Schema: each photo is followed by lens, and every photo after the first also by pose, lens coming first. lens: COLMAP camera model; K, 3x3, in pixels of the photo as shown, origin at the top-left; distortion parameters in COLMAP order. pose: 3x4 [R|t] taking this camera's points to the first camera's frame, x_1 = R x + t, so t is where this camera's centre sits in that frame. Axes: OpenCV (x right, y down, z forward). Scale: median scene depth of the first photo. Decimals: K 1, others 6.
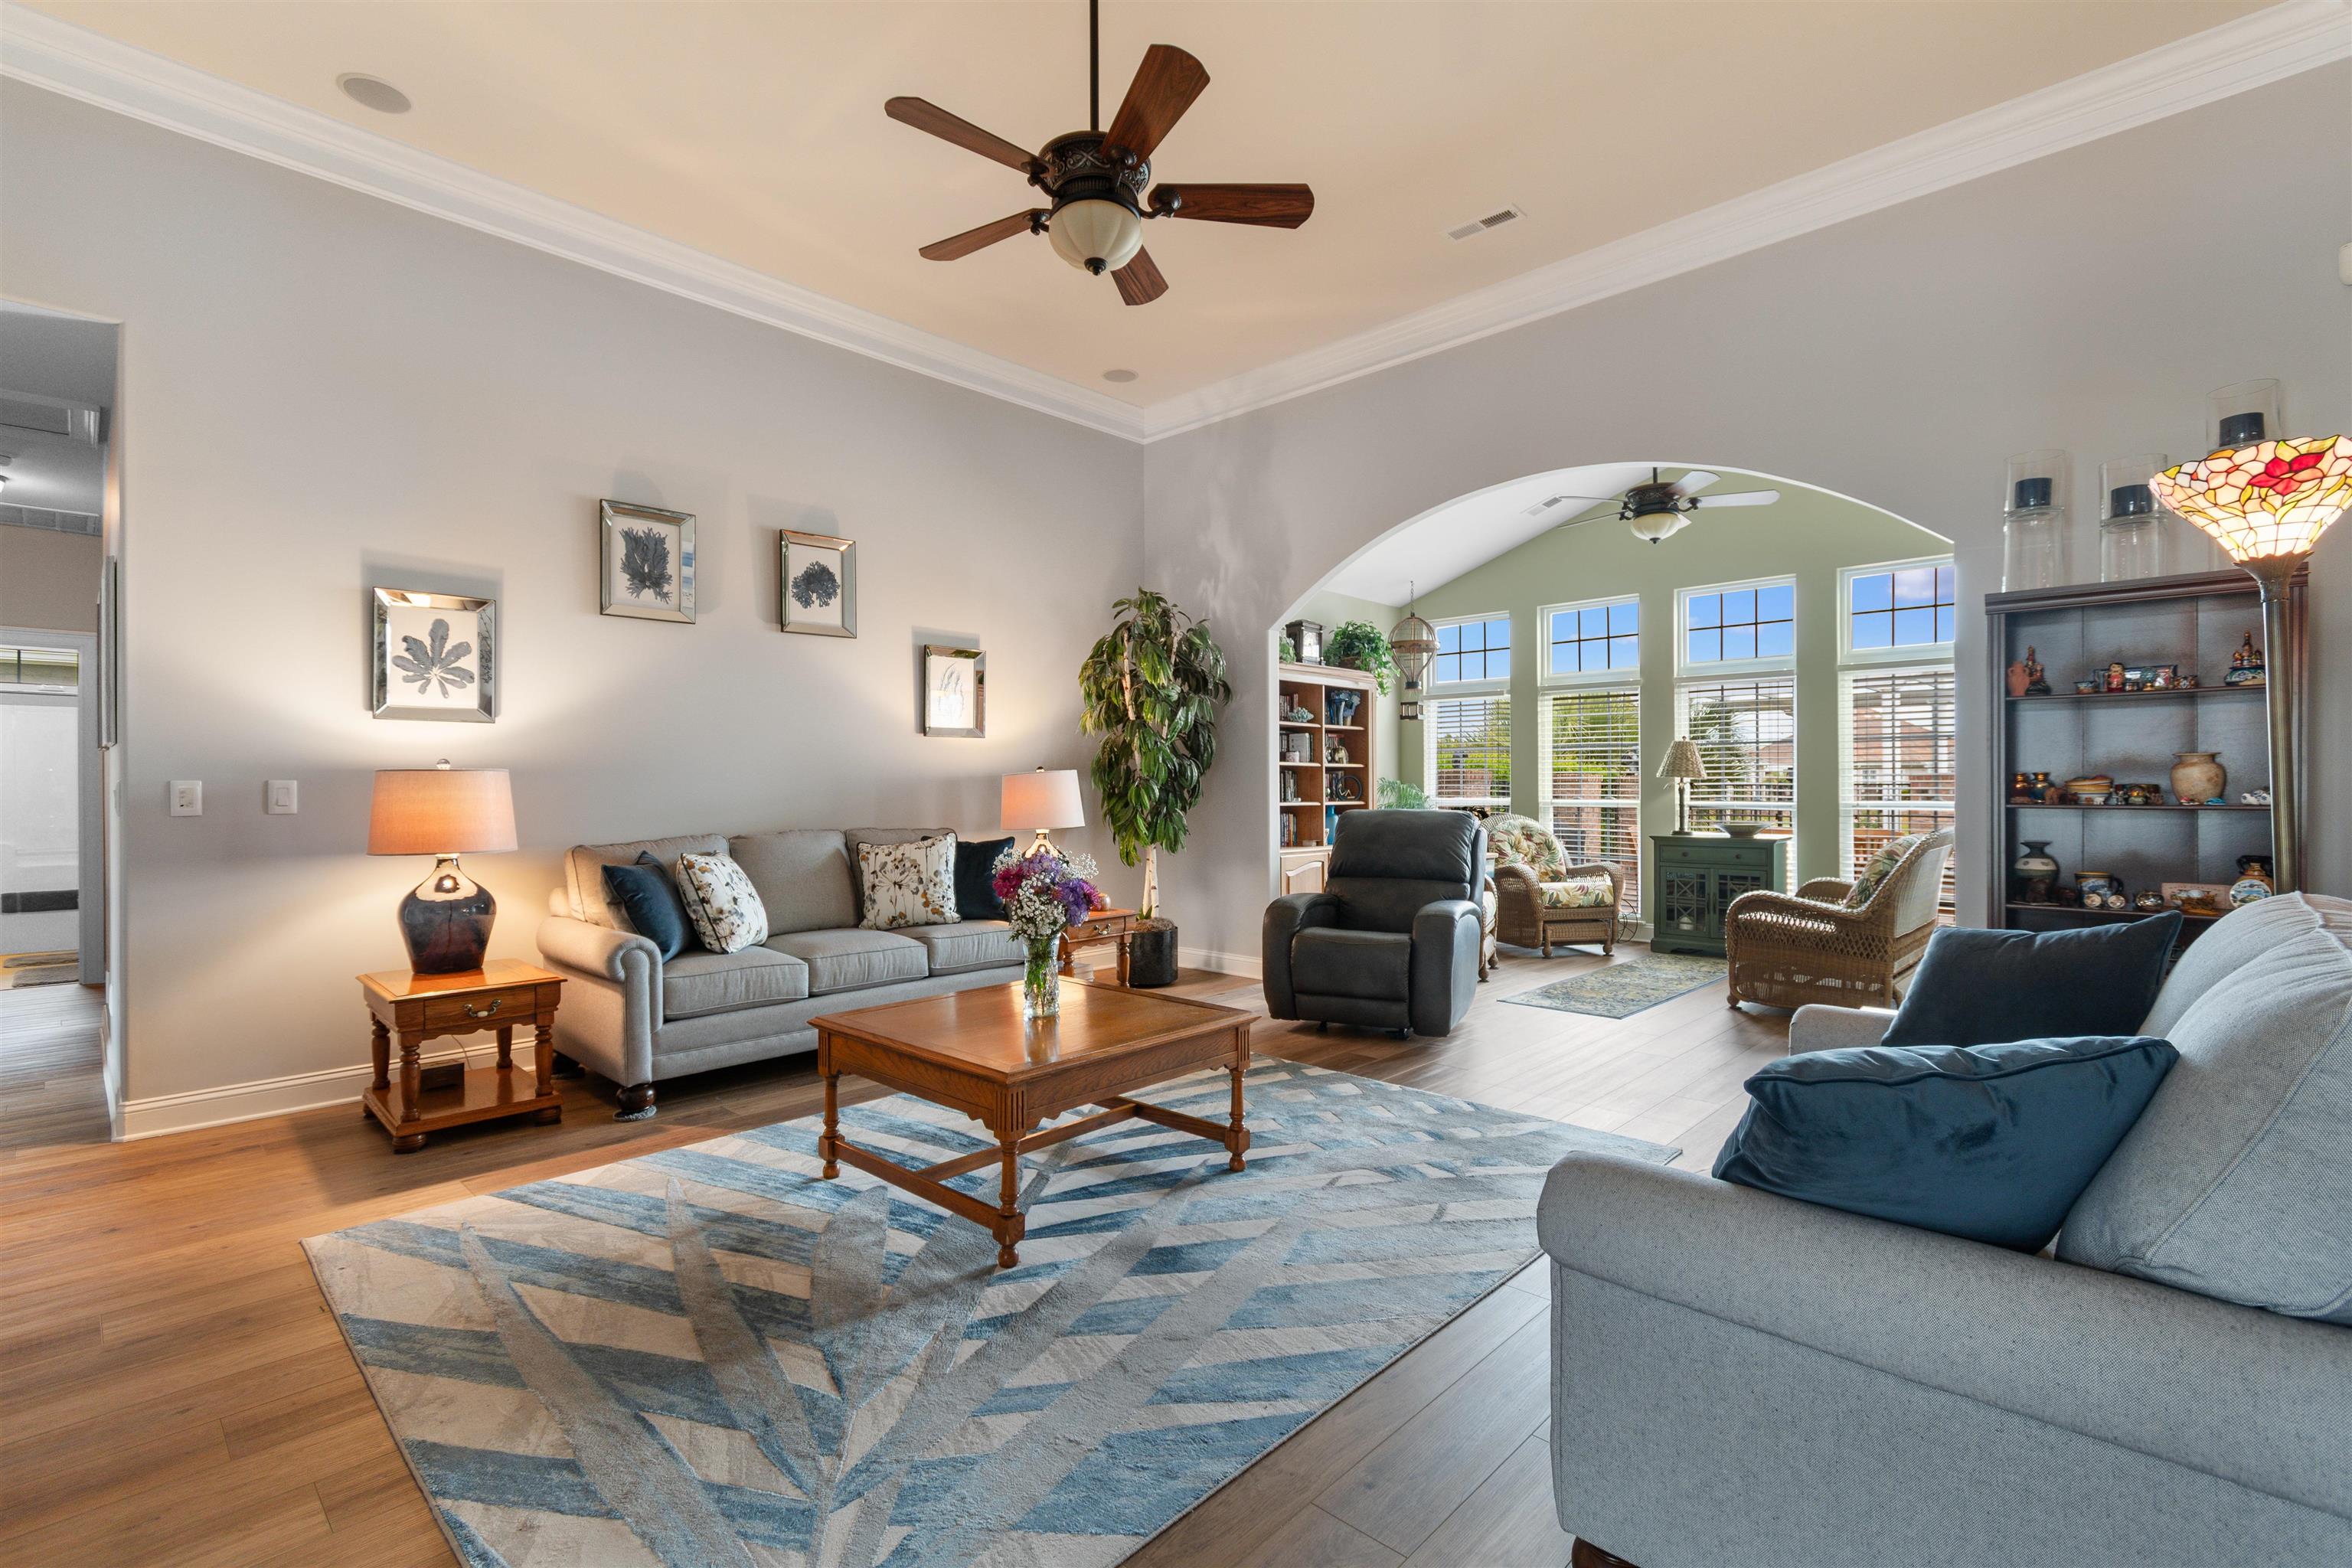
lens RADIAL K [[1066.5, 0, 1171.9], [0, 1066.5, 770.2], [0, 0, 1]] dist [0.000689, -0.000012]
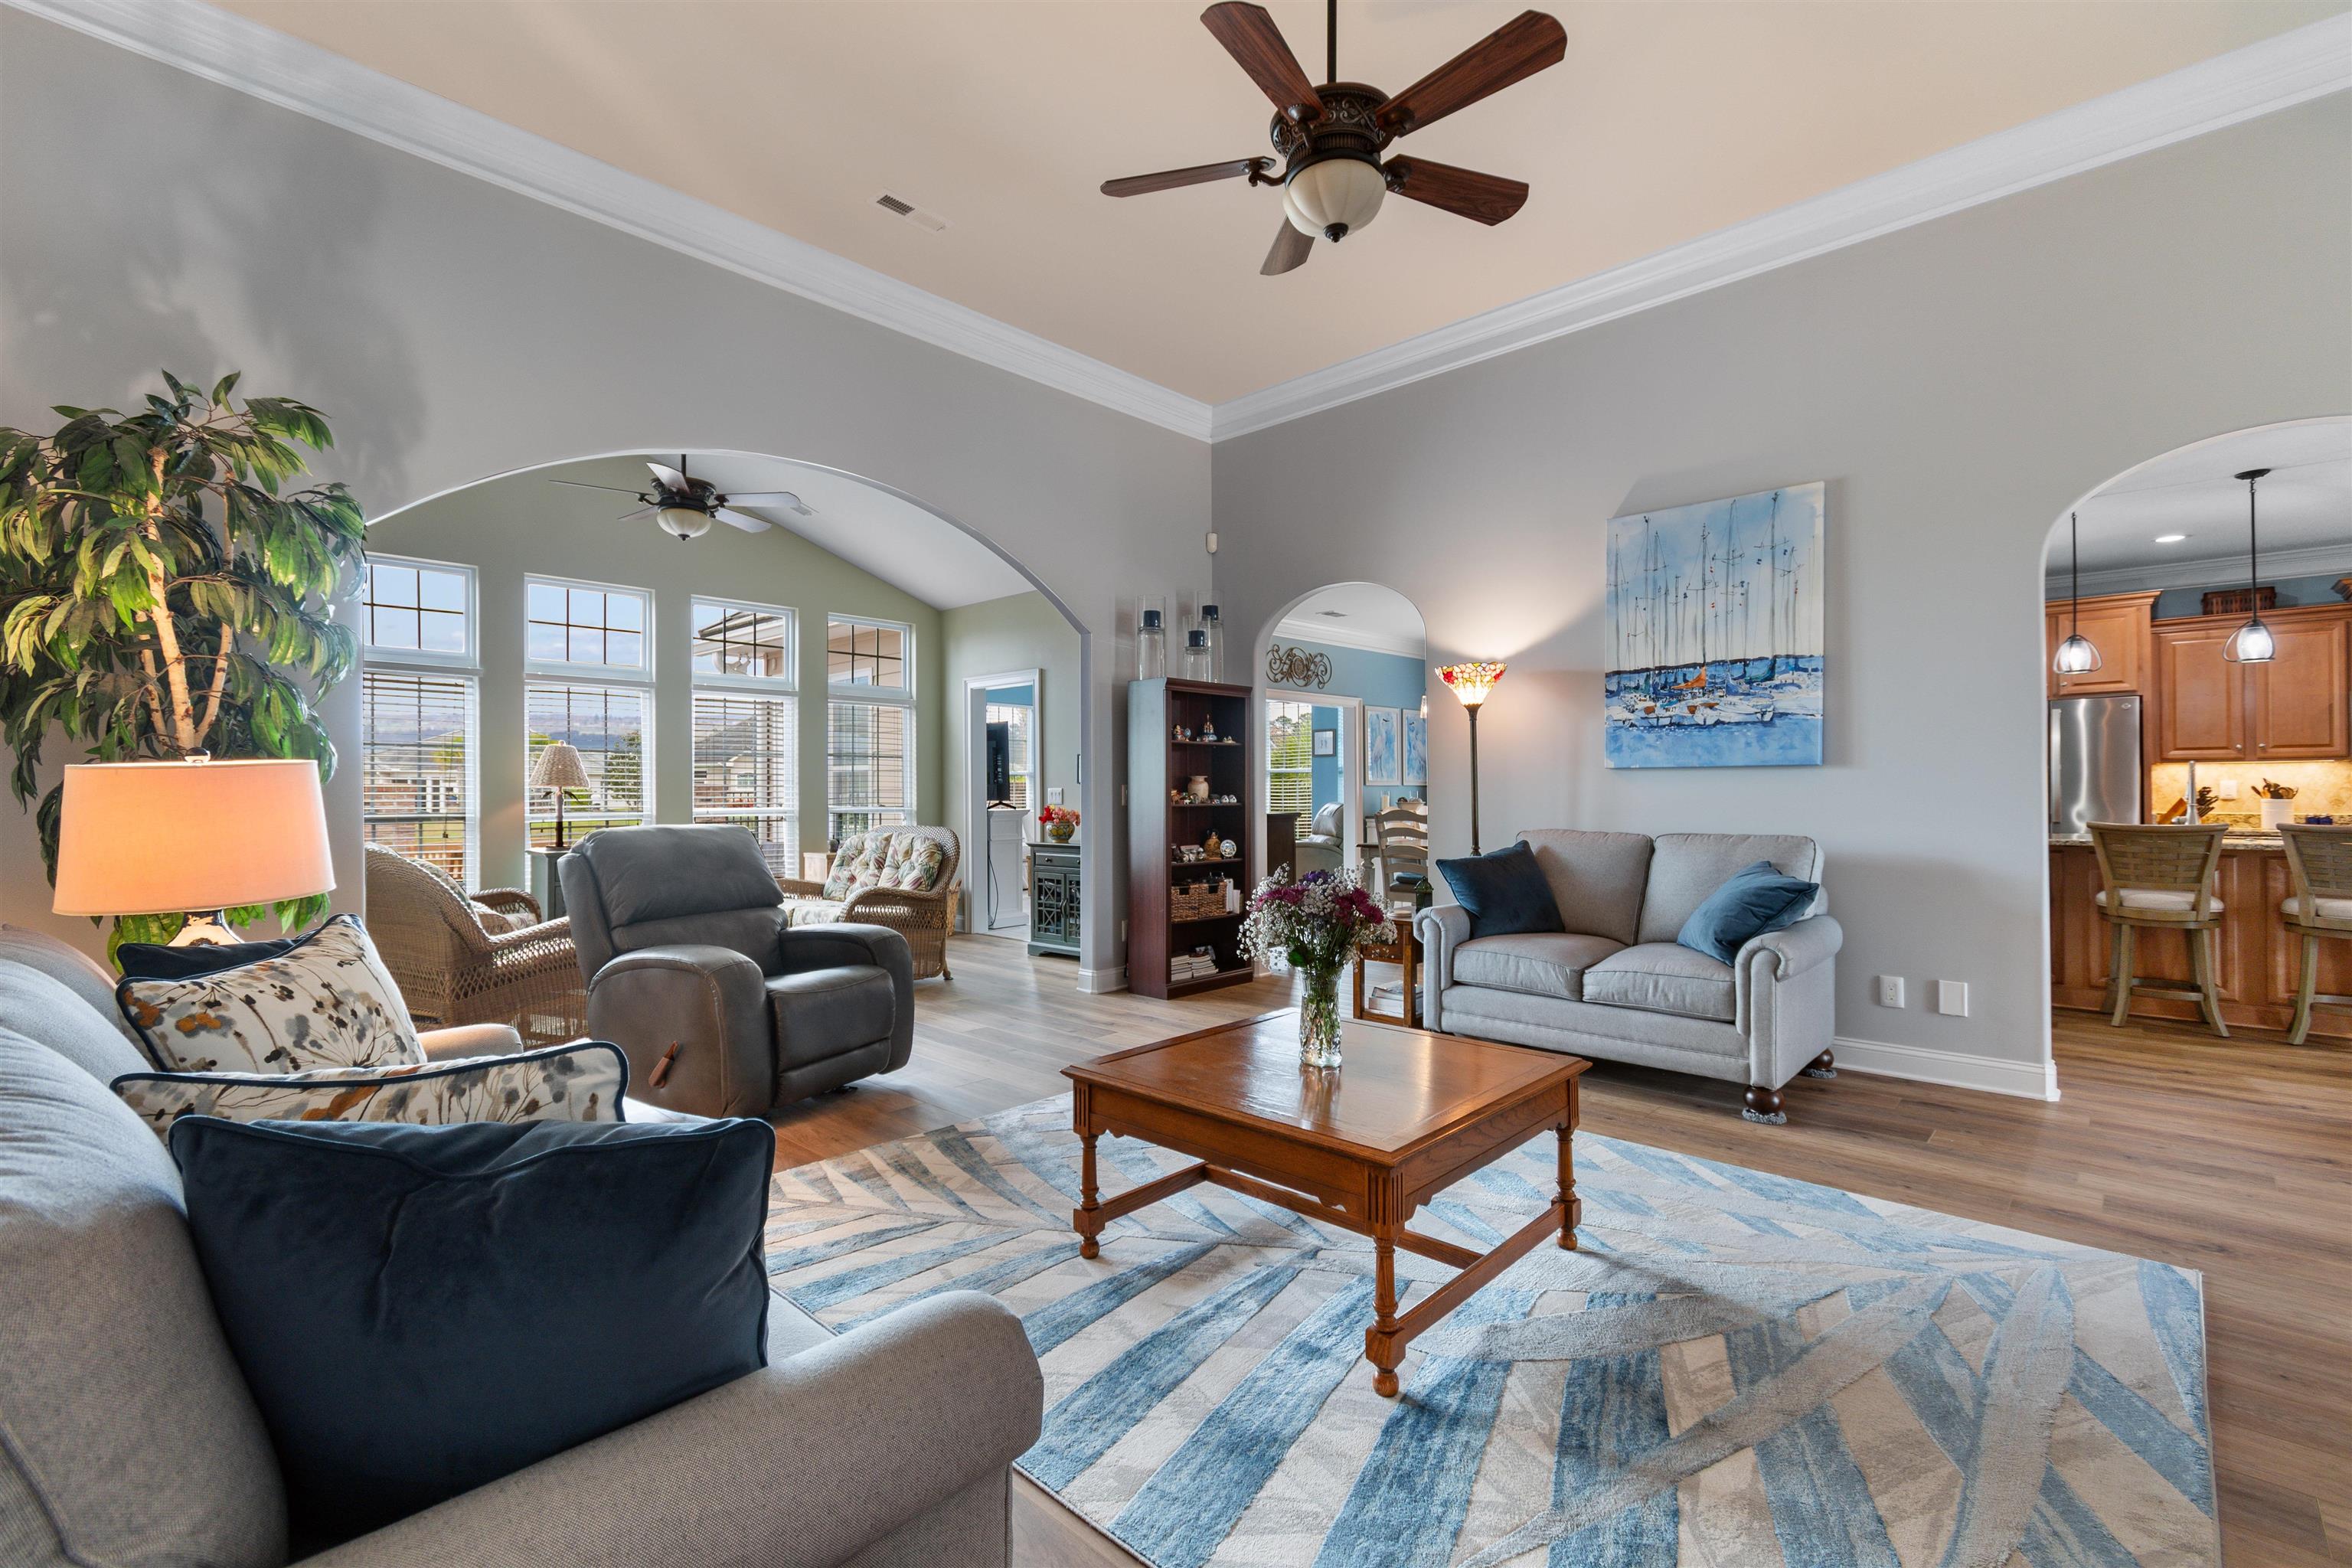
lens RADIAL K [[1066.5, 0, 1171.9], [0, 1066.5, 770.2], [0, 0, 1]] dist [0.000689, -0.000012]
pose [[-0.022790, 0.021135, 0.999517, -0.938938], [-0.009666, 0.999725, -0.021360, 0.014493], [-0.999694, -0.010149, -0.022580, 1.105879]]
